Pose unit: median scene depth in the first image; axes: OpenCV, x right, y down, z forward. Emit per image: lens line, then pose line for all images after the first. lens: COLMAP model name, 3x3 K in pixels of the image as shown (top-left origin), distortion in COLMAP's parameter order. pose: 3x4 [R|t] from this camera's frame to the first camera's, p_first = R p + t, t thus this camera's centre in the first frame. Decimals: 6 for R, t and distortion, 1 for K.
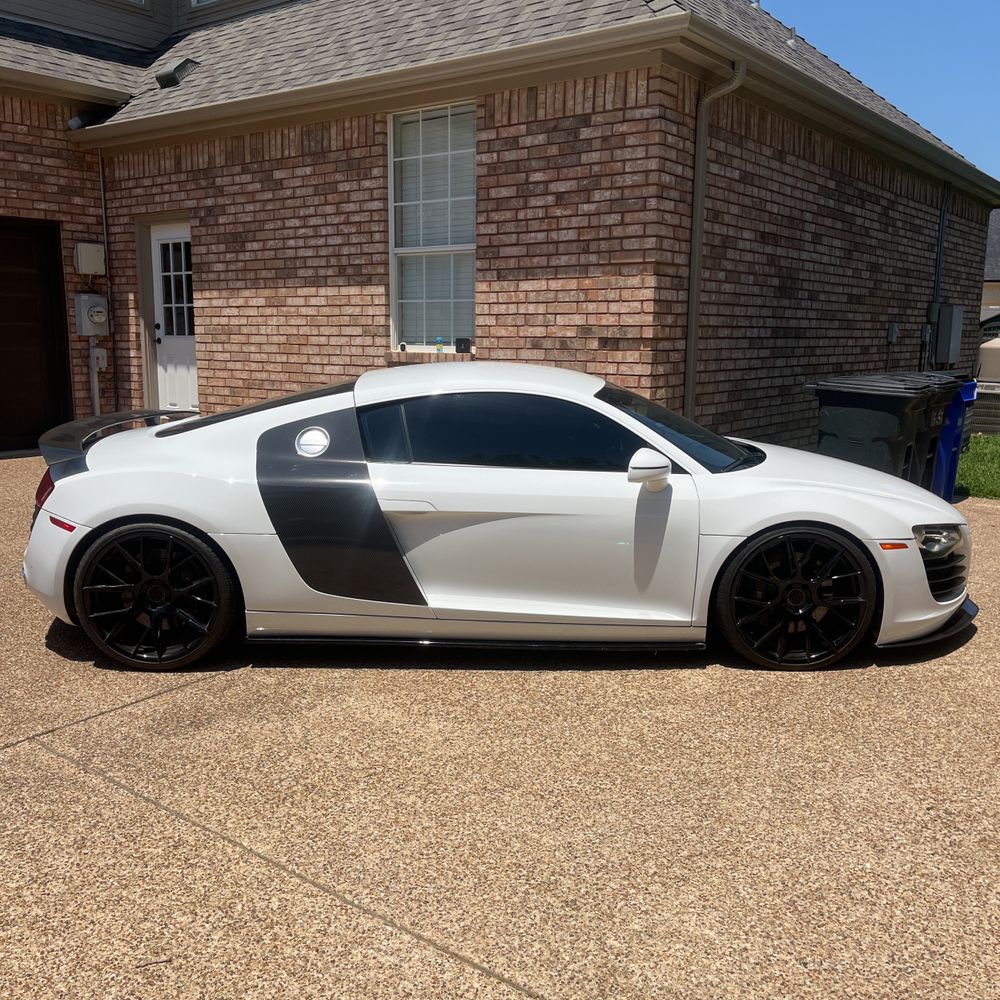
lens RADIAL K [[1022.1, 0, 497.6], [0, 1022.1, 498.7], [0, 0, 1]] dist [0.019759, 0.000000]
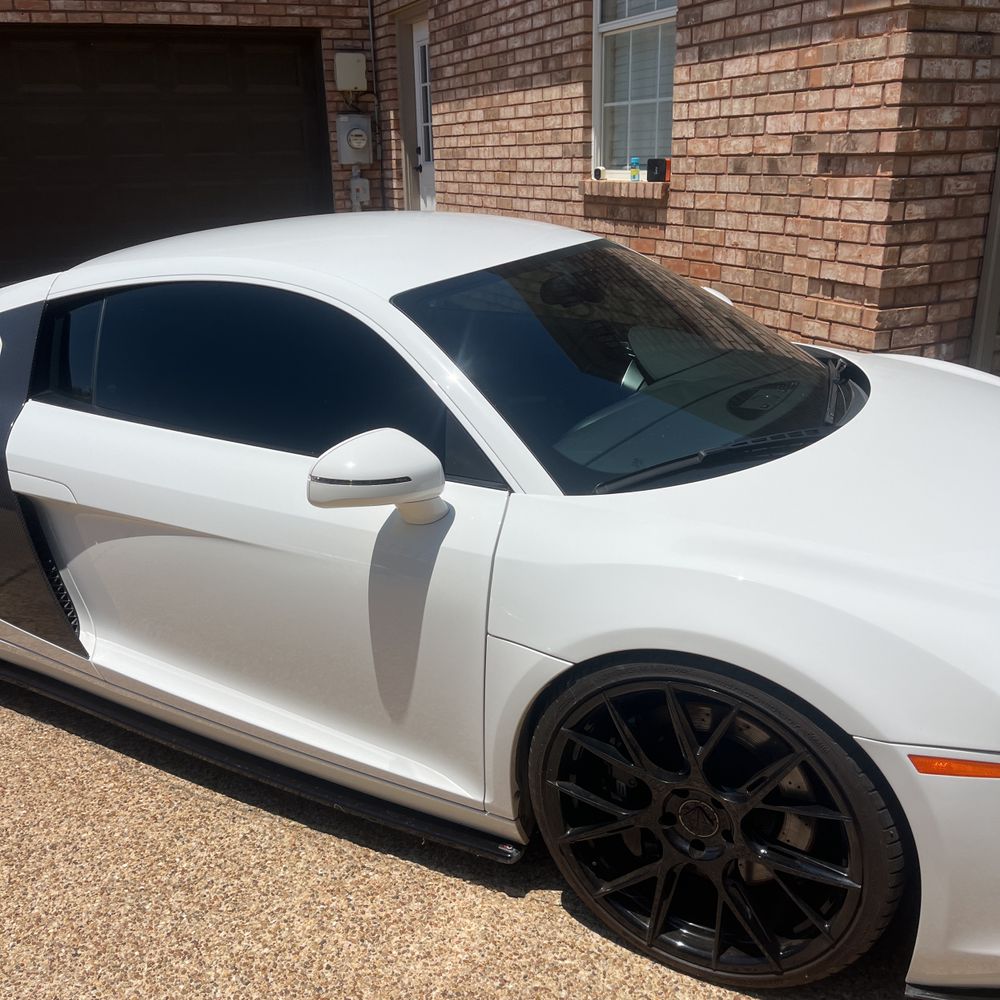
lens RADIAL K [[1022.1, 0, 493.9], [0, 1022.1, 502.5], [0, 0, 1]] dist [0.019759, 0.000000]
pose [[0.870714, 0.133408, -0.473349, 0.232942], [-0.049560, 0.981406, 0.185433, -0.059454], [0.489286, -0.137999, 0.861136, 0.363000]]
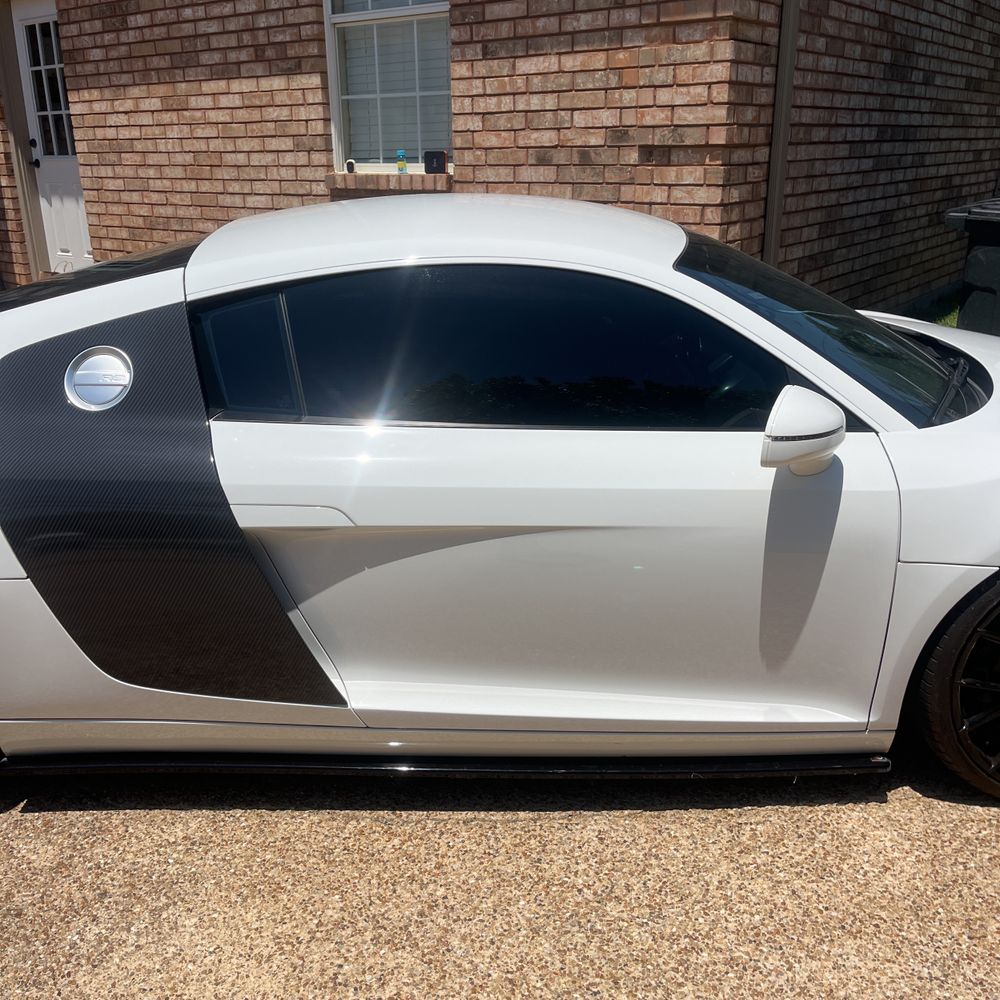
lens RADIAL K [[1022.1, 0, 499.2], [0, 1022.1, 504.0], [0, 0, 1]] dist [0.019759, 0.000000]
pose [[0.999787, -0.020565, -0.001834, 0.005640], [0.020570, 0.984525, 0.174034, -0.046295], [-0.001773, -0.174035, 0.984738, 0.303755]]
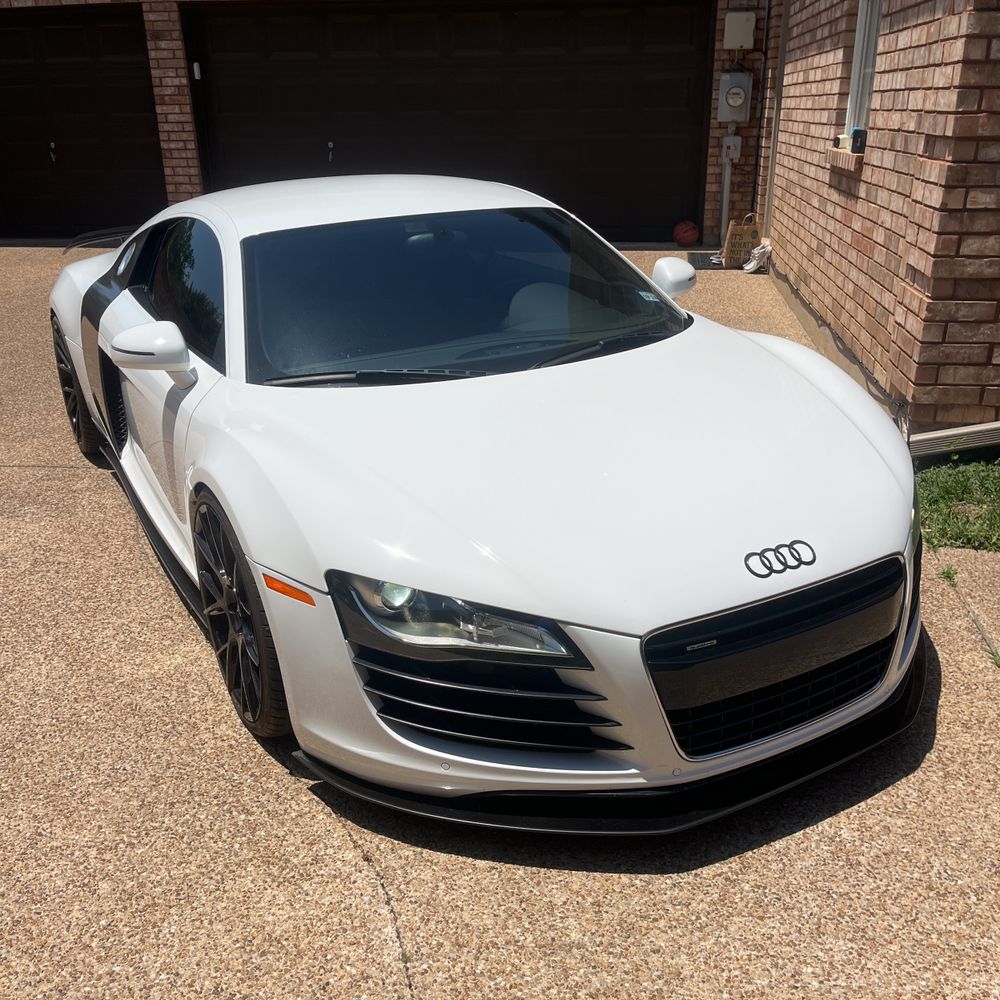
lens RADIAL K [[1022.1, 0, 493.7], [0, 1022.1, 499.5], [0, 0, 1]] dist [0.019759, 0.000000]
pose [[0.492041, 0.301765, -0.816599, 0.489955], [-0.127060, 0.952851, 0.275556, -0.088114], [0.861250, -0.031828, 0.507184, 0.481686]]
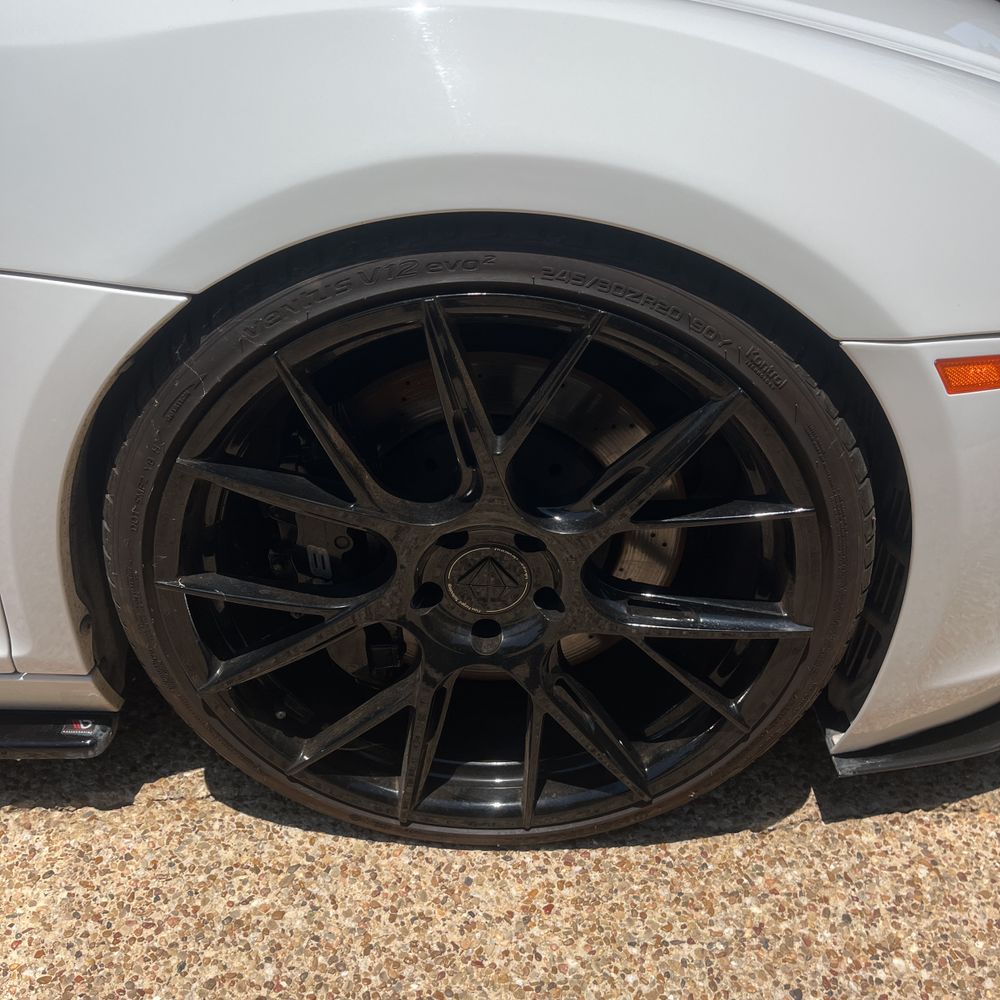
lens RADIAL K [[1022.1, 0, 485.5], [0, 1022.1, 504.0], [0, 0, 1]] dist [0.019759, 0.000000]
pose [[0.999132, 0.038636, 0.015556, 0.168279], [-0.041644, 0.920288, 0.389019, 0.000186], [0.000714, -0.389329, 0.921098, 0.475523]]
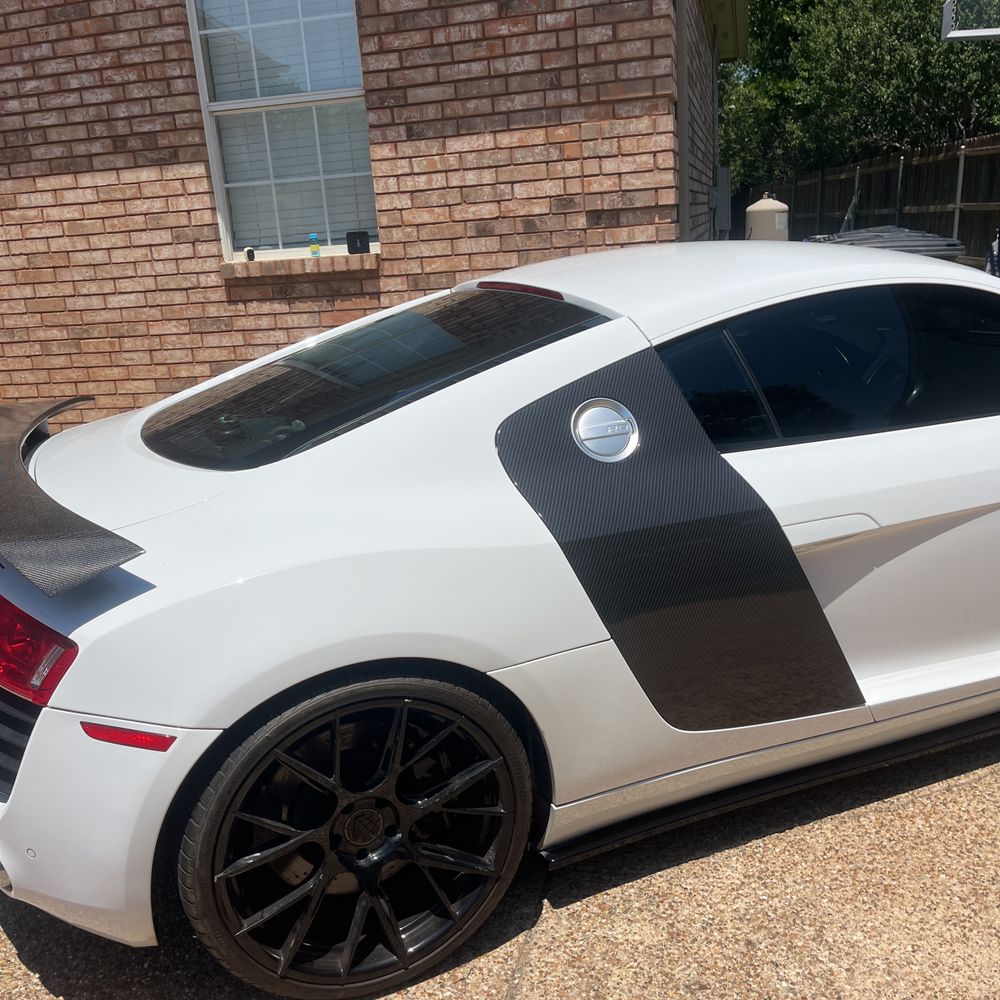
lens RADIAL K [[1022.1, 0, 493.7], [0, 1022.1, 506.4], [0, 0, 1]] dist [0.019759, 0.000000]
pose [[0.913767, -0.178812, 0.364770, -0.247193], [0.142425, 0.981936, 0.124566, -0.052312], [-0.380455, -0.061872, 0.922728, 0.343526]]
